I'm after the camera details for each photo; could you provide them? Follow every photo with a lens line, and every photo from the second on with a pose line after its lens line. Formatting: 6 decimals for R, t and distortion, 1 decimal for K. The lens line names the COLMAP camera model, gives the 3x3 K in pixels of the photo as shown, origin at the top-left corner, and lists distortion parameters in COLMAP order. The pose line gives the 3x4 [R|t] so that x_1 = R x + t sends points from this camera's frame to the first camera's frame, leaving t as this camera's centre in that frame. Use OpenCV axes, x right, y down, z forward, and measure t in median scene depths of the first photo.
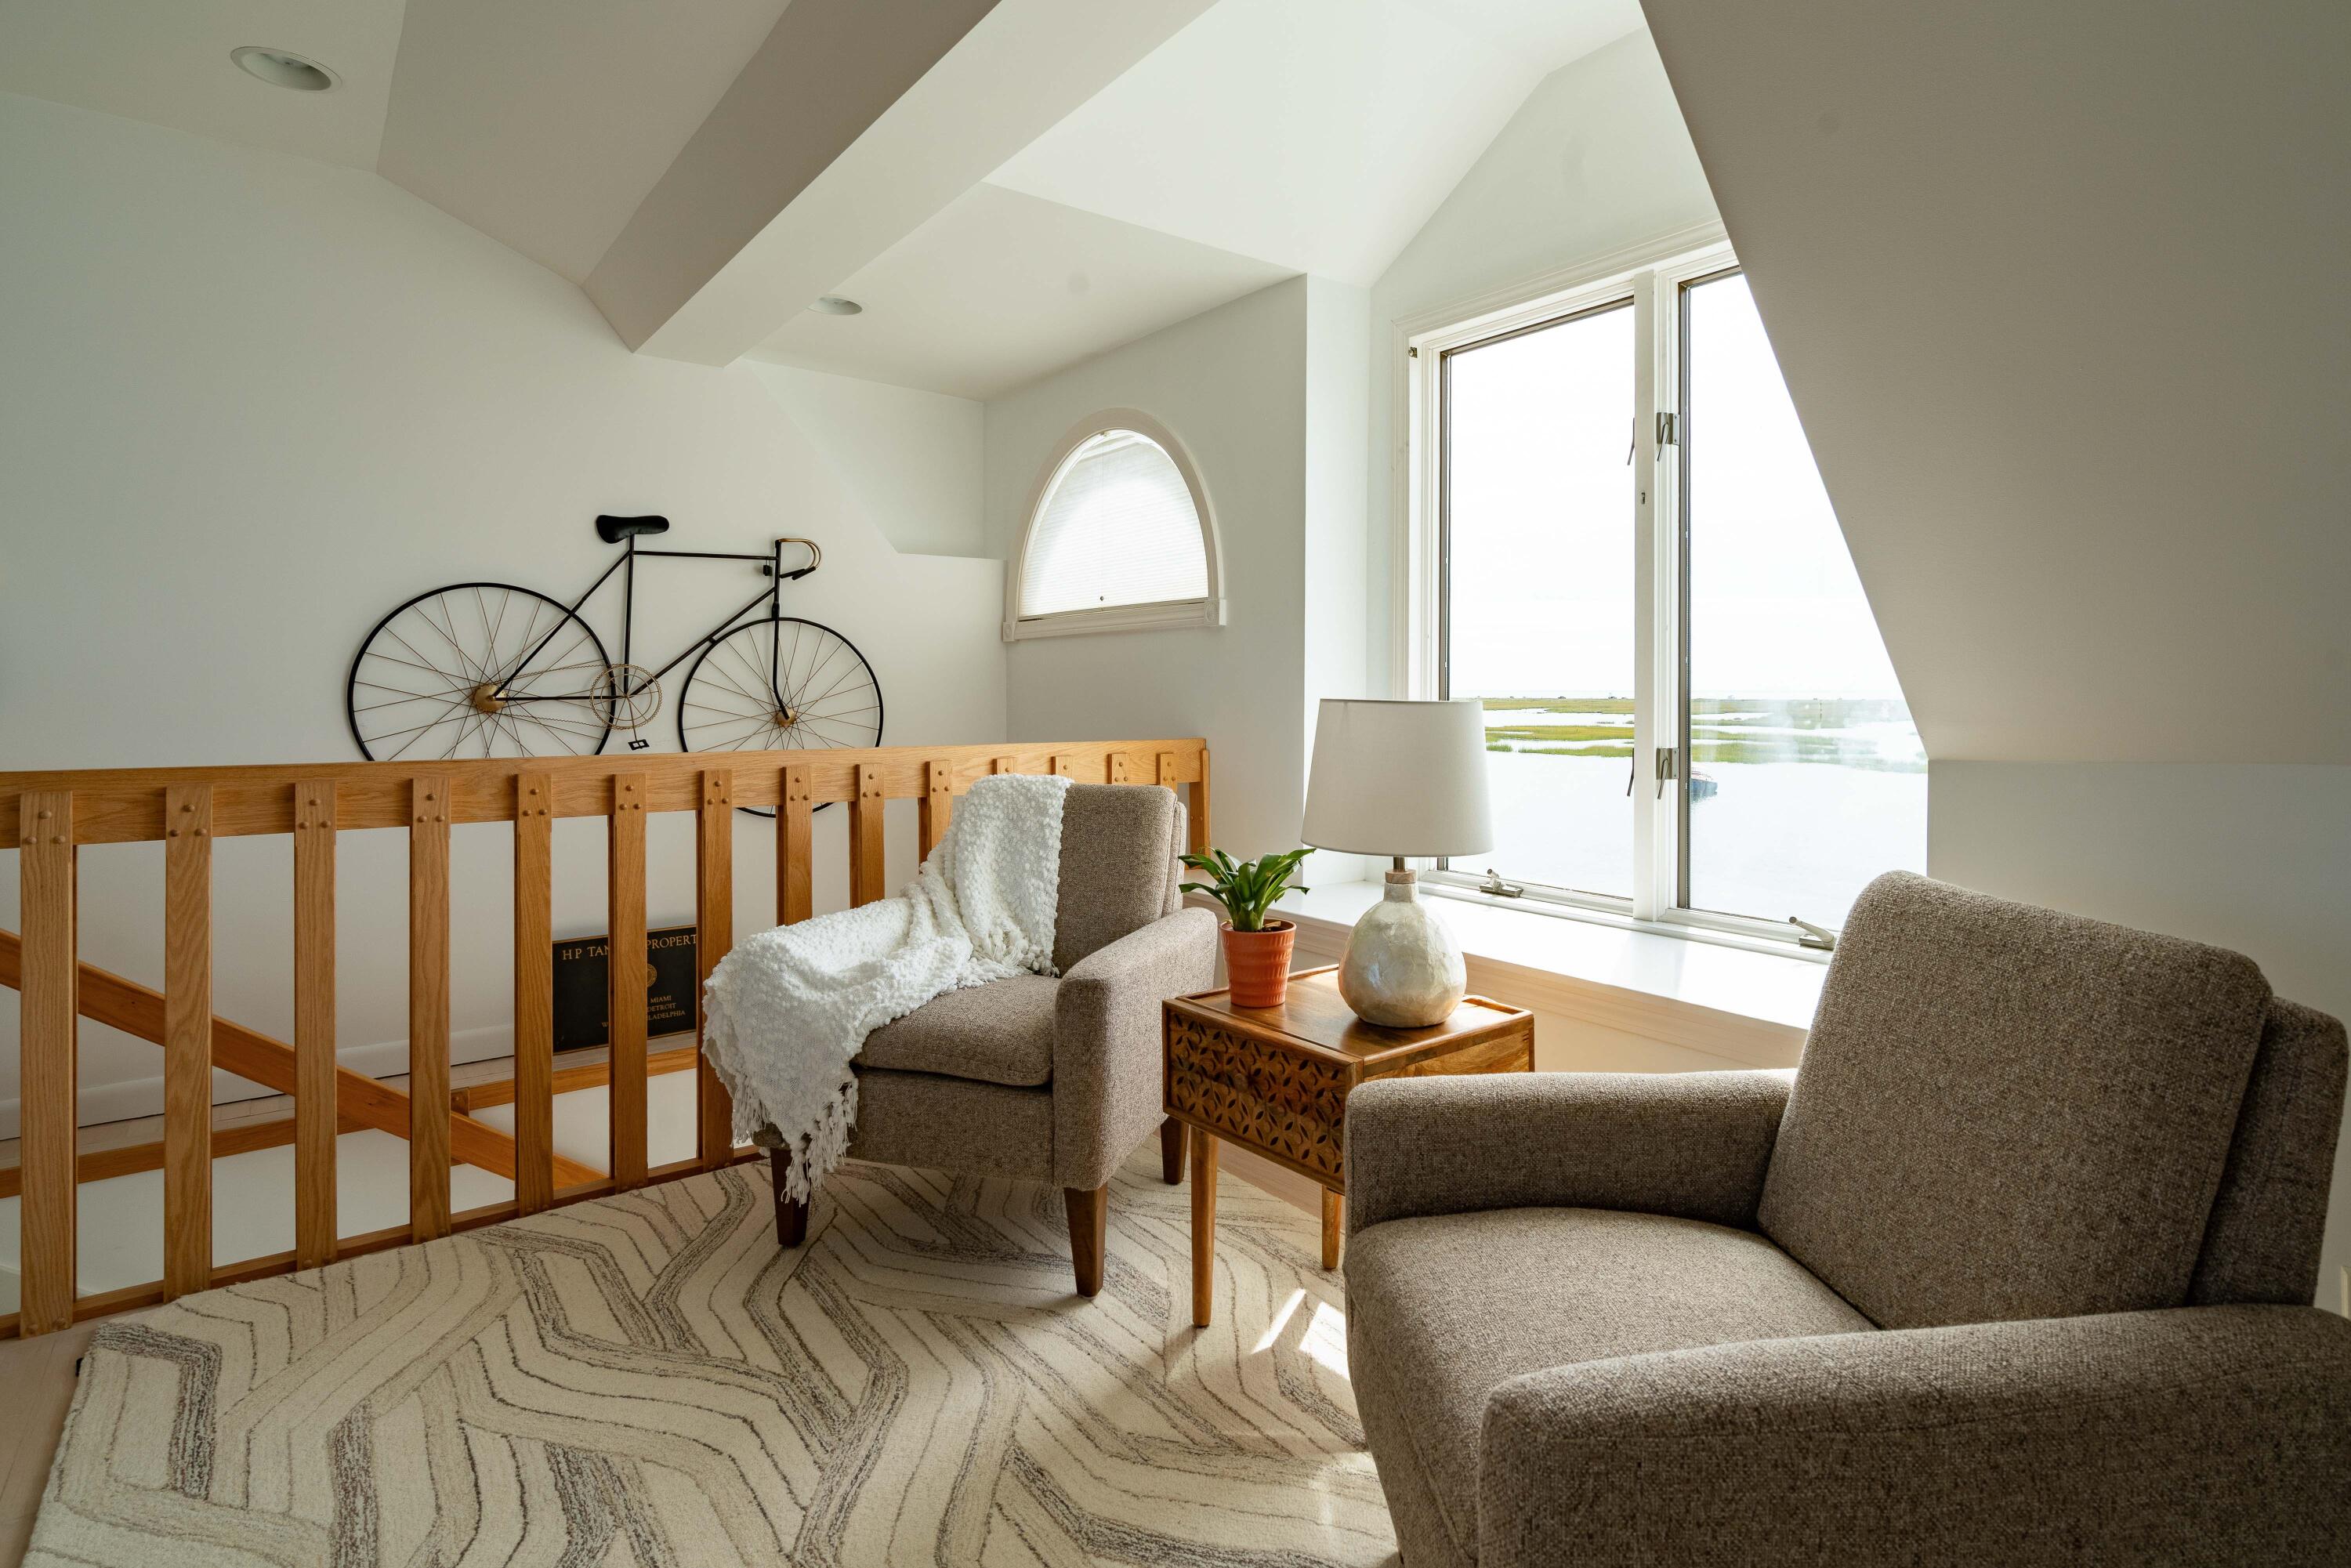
lens RADIAL K [[1166.2, 0, 1177.7], [0, 1166.2, 690.4], [0, 0, 1]] dist [-0.016153, -0.000025]
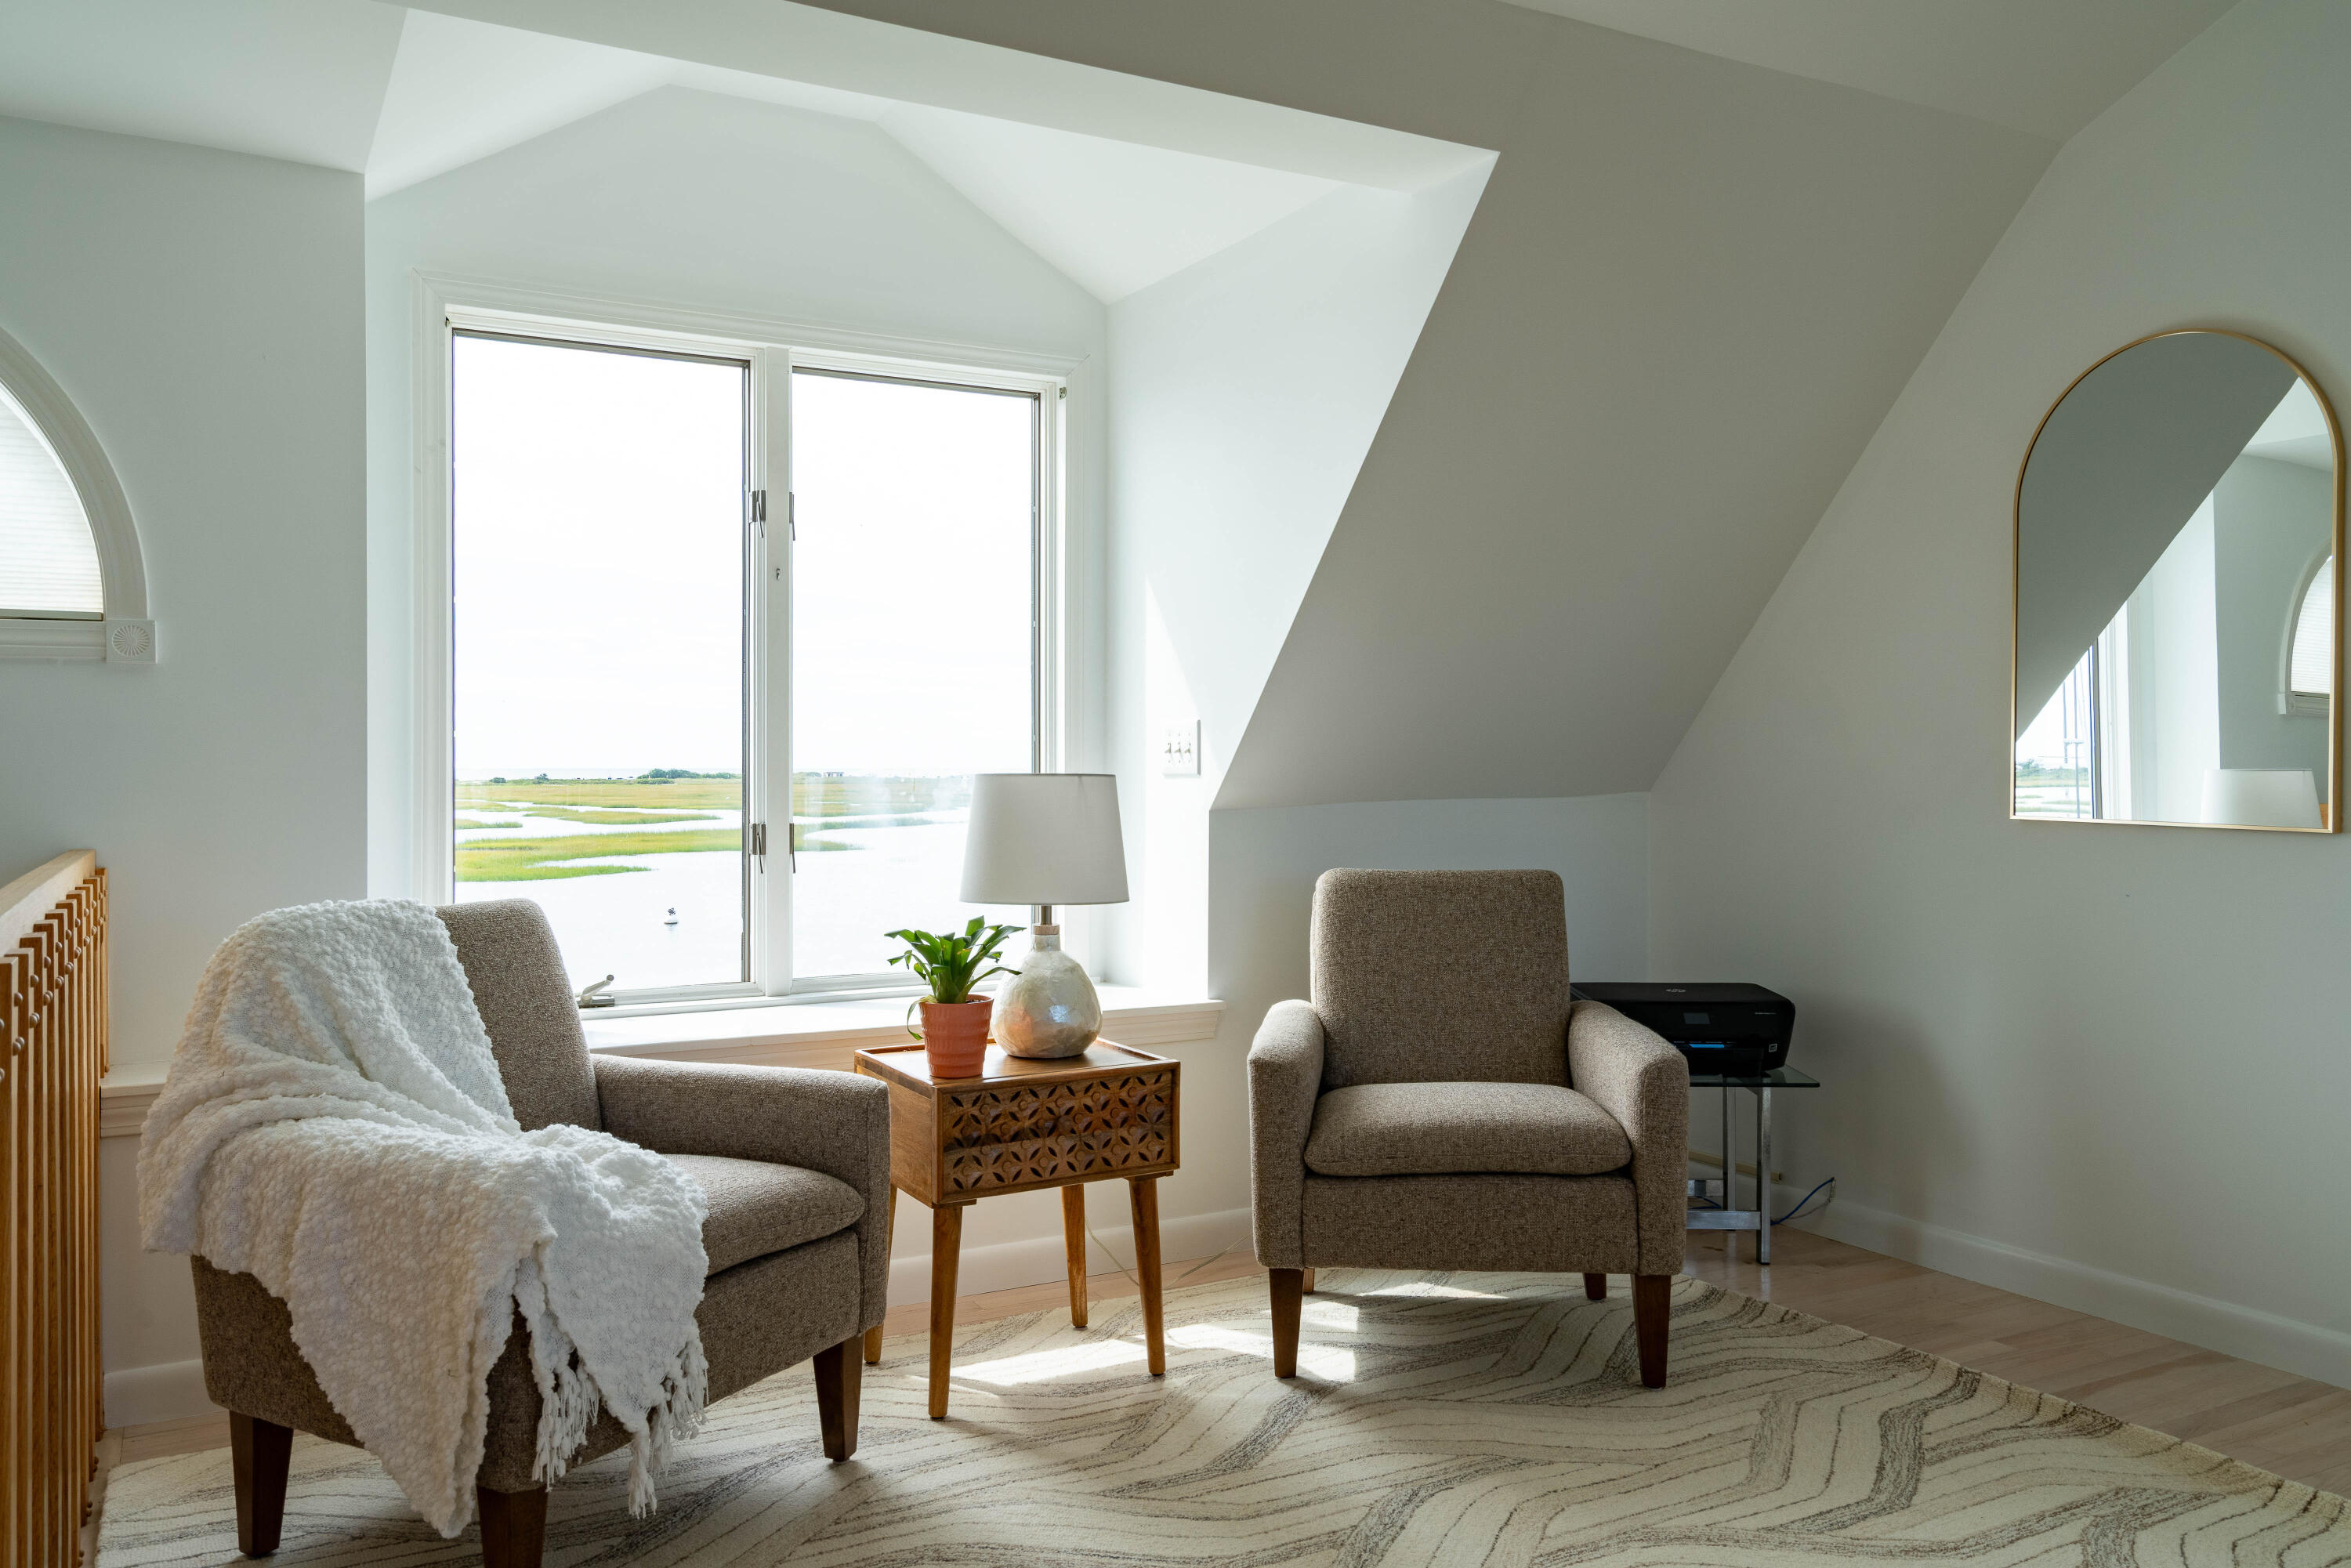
lens RADIAL K [[1773.8, 0, 1175.5], [0, 1773.8, 784.0], [0, 0, 1]] dist [0.001290, 0.000489]
pose [[0.161275, -0.010126, 0.986858, -1.482819], [0.001880, 0.999949, 0.009953, 0.000466], [-0.986908, 0.000250, 0.161286, 0.591342]]
